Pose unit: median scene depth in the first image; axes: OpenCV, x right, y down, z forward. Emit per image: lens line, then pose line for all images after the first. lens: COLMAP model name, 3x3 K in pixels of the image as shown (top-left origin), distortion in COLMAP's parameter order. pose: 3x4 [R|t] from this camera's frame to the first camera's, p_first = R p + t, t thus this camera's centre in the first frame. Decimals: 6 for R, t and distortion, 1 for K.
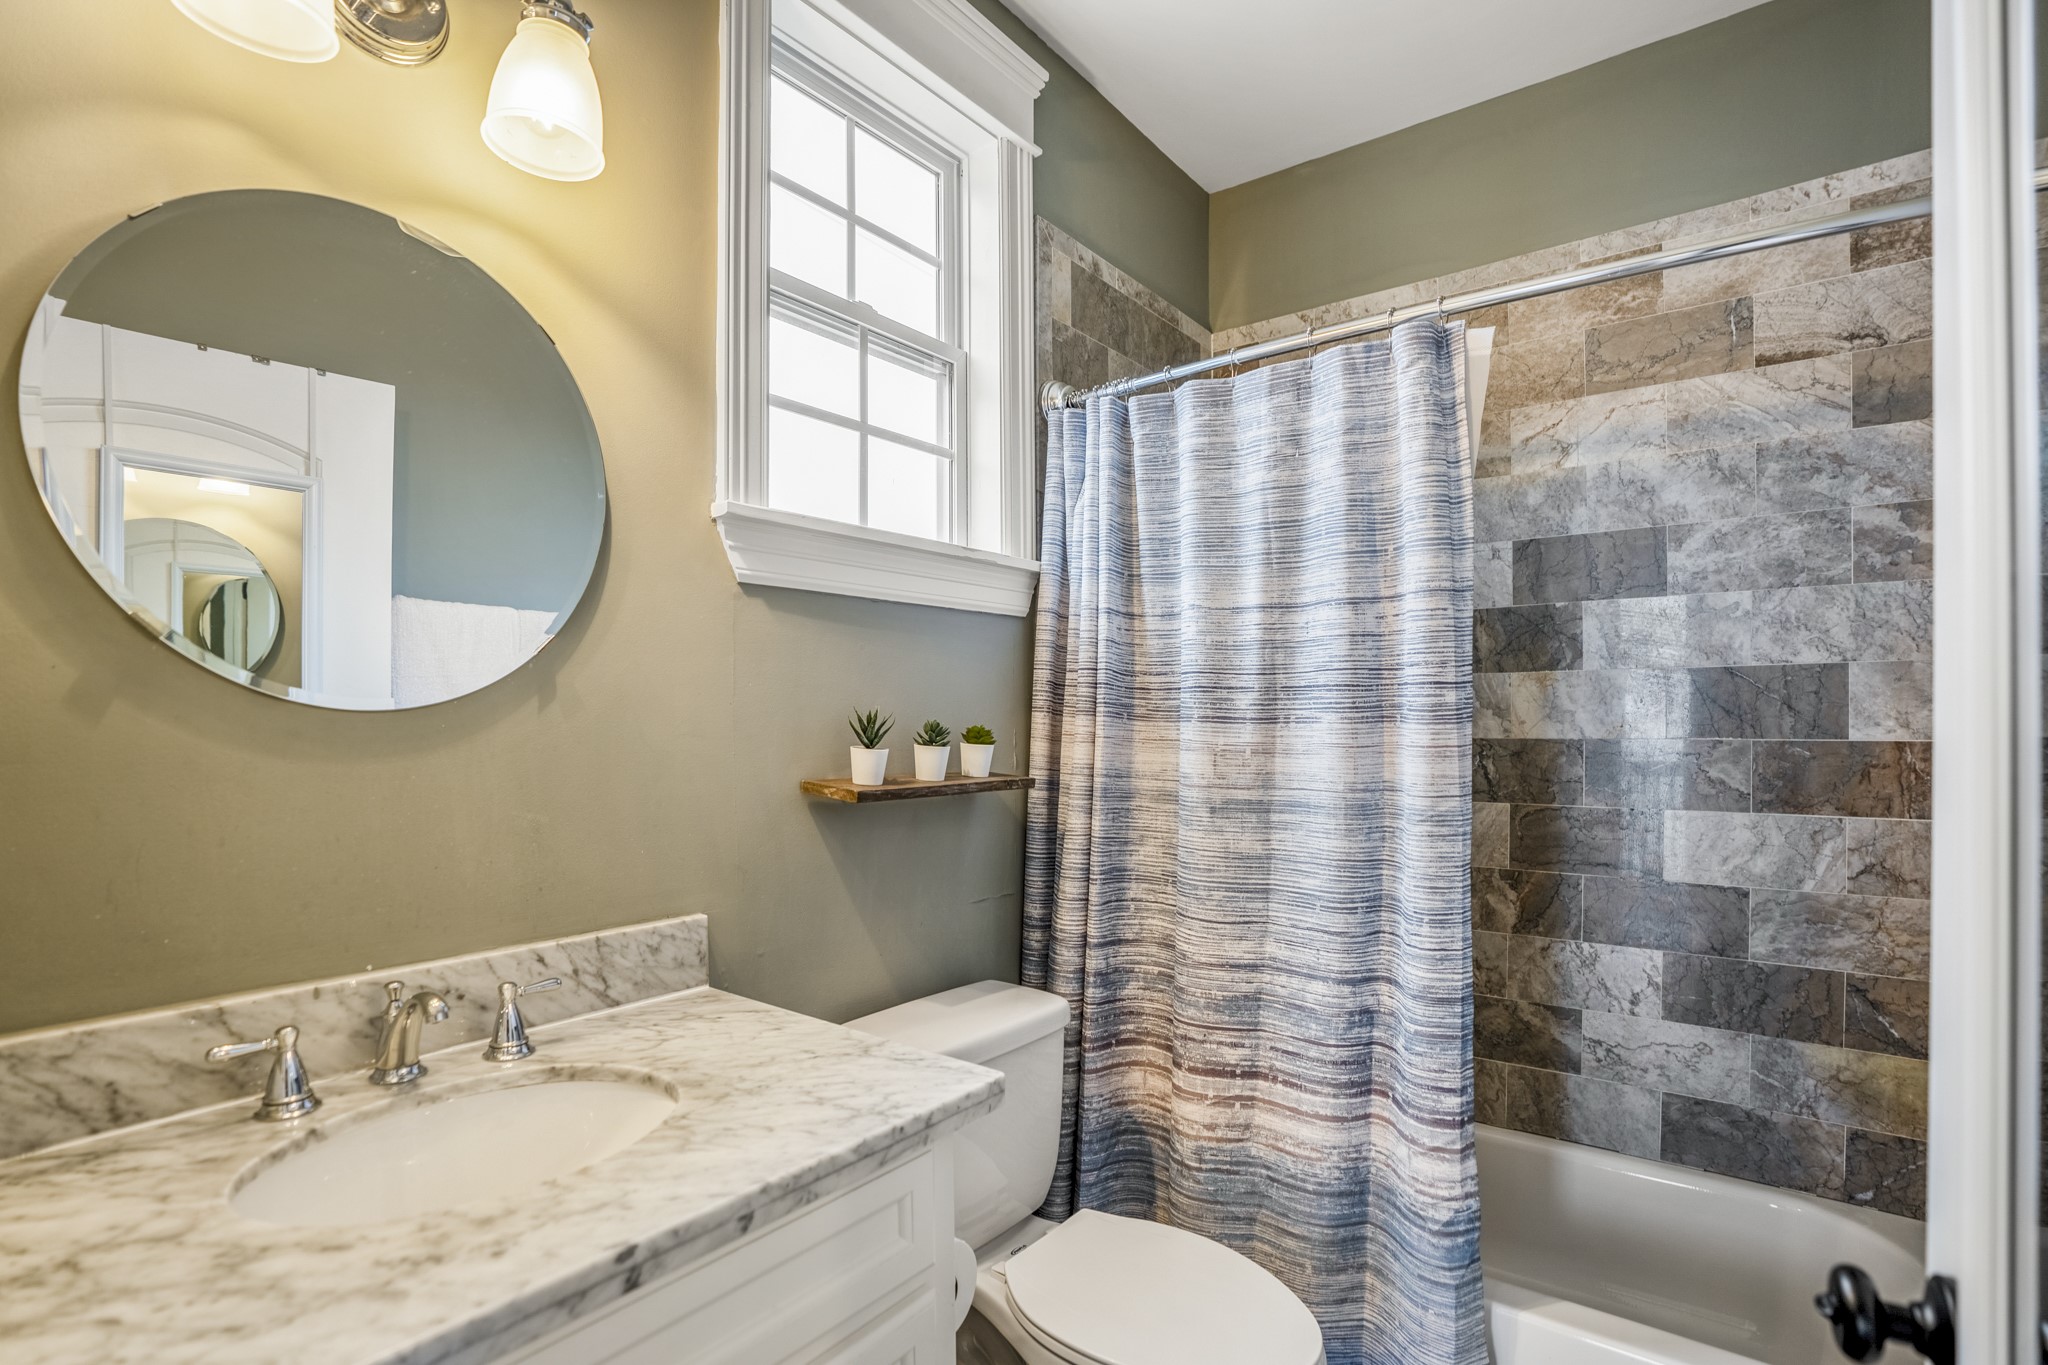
lens RADIAL K [[973.2, 0, 1014.7], [0, 973.2, 726.8], [0, 0, 1]] dist [-0.074010, 0.027300]
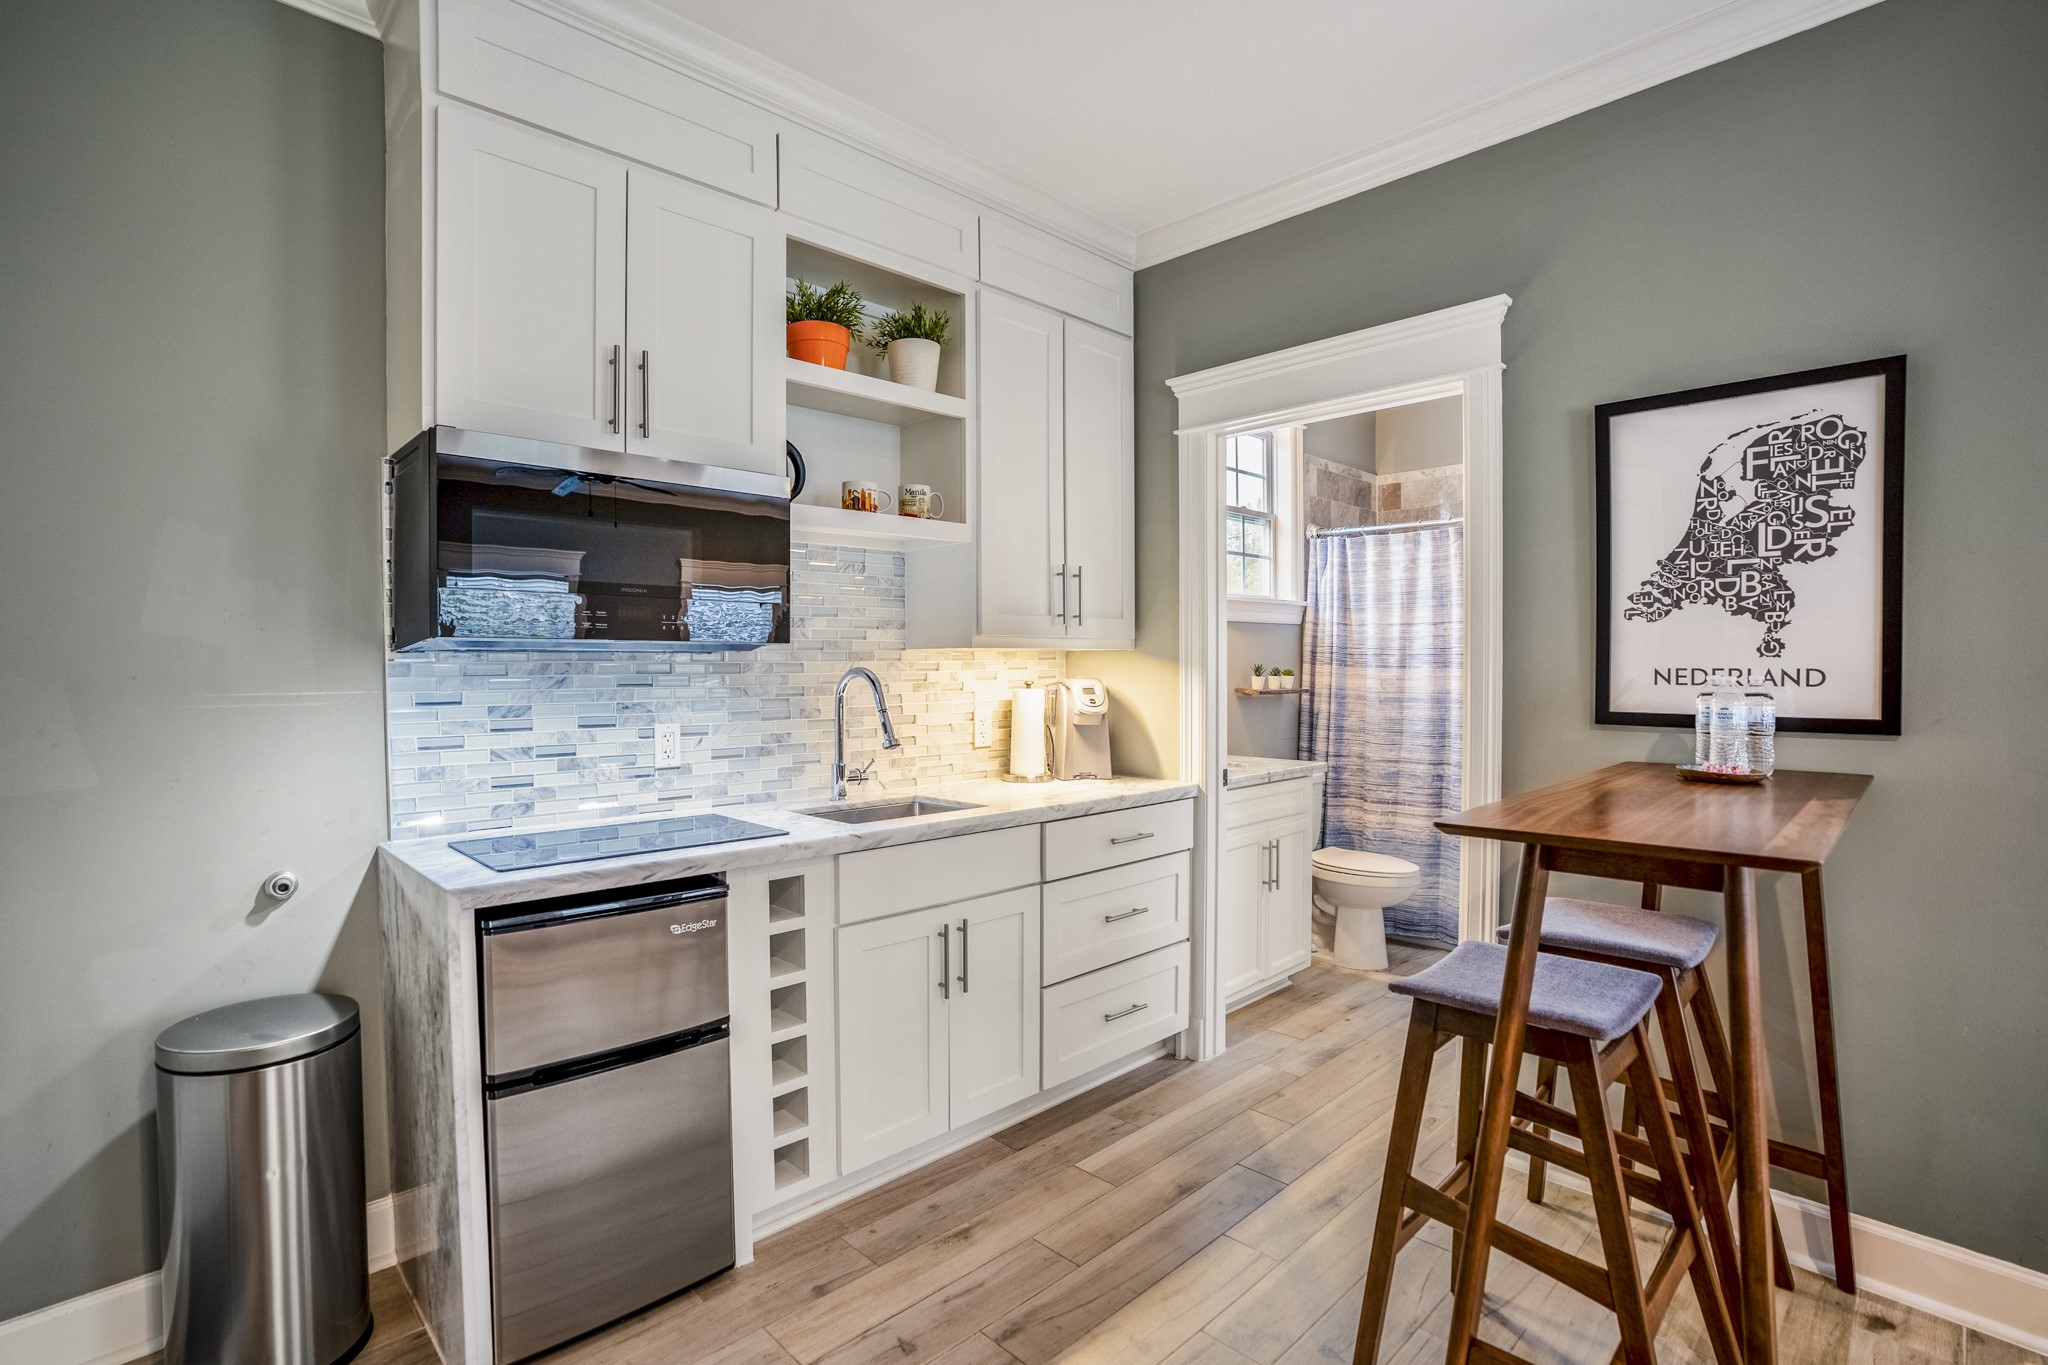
lens RADIAL K [[967.4, 0, 1019.0], [0, 967.4, 679.2], [0, 0, 1]] dist [-0.070778, 0.027052]
pose [[0.990625, 0.003001, -0.136574, -0.384960], [-0.001870, 0.999963, 0.008405, 0.005771], [0.136594, -0.008071, 0.990594, -1.594069]]
